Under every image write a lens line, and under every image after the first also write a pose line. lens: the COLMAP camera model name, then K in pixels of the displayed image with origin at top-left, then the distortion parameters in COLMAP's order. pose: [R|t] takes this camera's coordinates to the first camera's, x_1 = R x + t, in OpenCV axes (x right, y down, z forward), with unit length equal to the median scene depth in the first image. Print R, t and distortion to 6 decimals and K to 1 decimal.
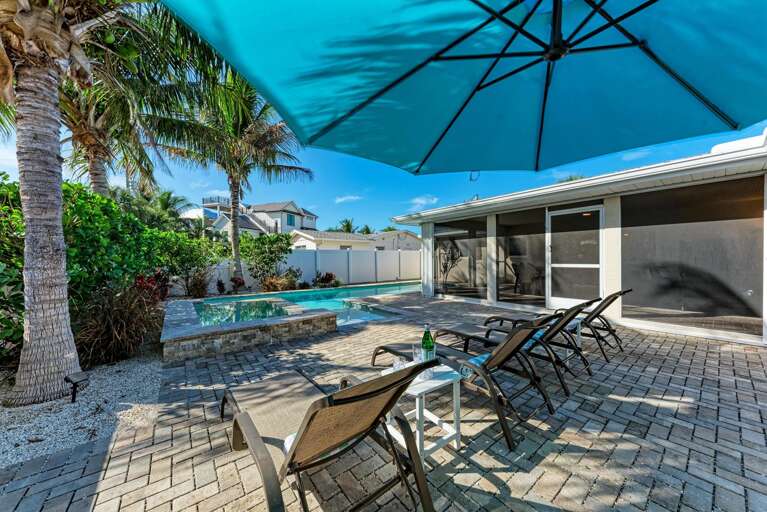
lens RADIAL K [[266.4, 0, 384.2], [0, 266.4, 257.3], [0, 0, 1]] dist [0.012099, -0.000178]
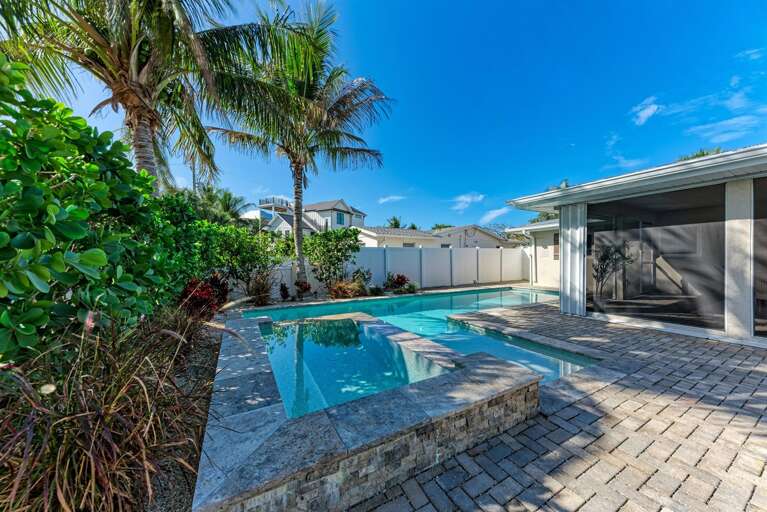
lens RADIAL K [[266.4, 0, 383.5], [0, 266.4, 258.0], [0, 0, 1]] dist [0.012099, -0.000178]
pose [[0.987673, 0.001511, -0.156525, -0.153010], [-0.000684, 0.999986, 0.005334, 0.000385], [0.156531, -0.005161, 0.987660, 0.198665]]
